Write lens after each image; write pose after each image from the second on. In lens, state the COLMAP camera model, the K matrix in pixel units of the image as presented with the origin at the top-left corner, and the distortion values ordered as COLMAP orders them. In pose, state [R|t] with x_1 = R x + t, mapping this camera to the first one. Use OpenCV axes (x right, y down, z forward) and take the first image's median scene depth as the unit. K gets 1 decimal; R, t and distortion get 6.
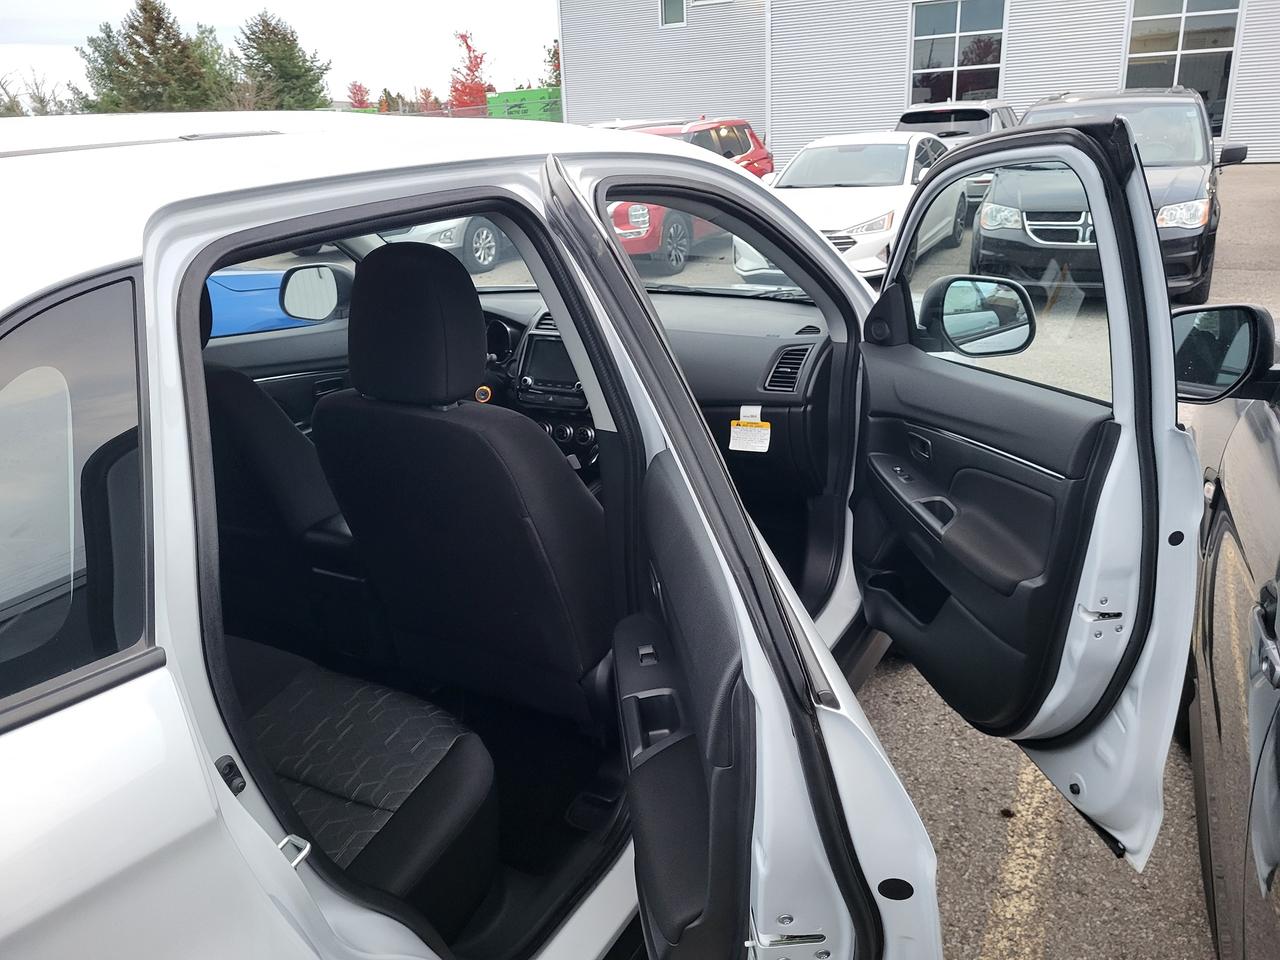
lens RADIAL K [[987.3, 0, 636.7], [0, 987.3, 473.0], [0, 0, 1]] dist [0.043884, -0.049667]
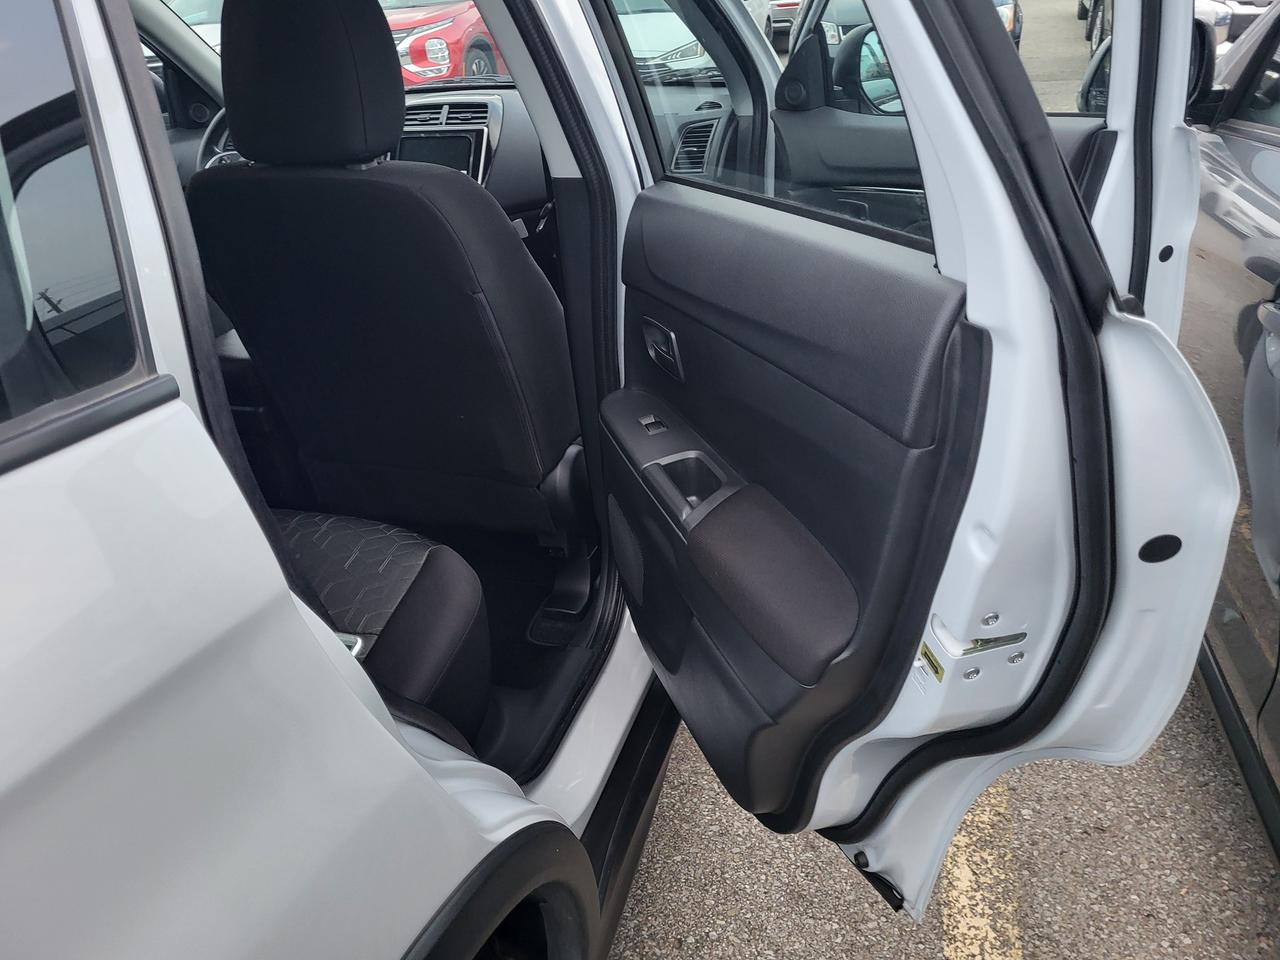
lens RADIAL K [[987.3, 0, 635.2], [0, 987.3, 477.6], [0, 0, 1]] dist [0.043884, -0.049667]
pose [[0.980117, -0.110794, 0.164608, -0.082123], [0.086239, 0.984995, 0.149490, 0.051290], [-0.178700, -0.132322, 0.974965, 0.069116]]
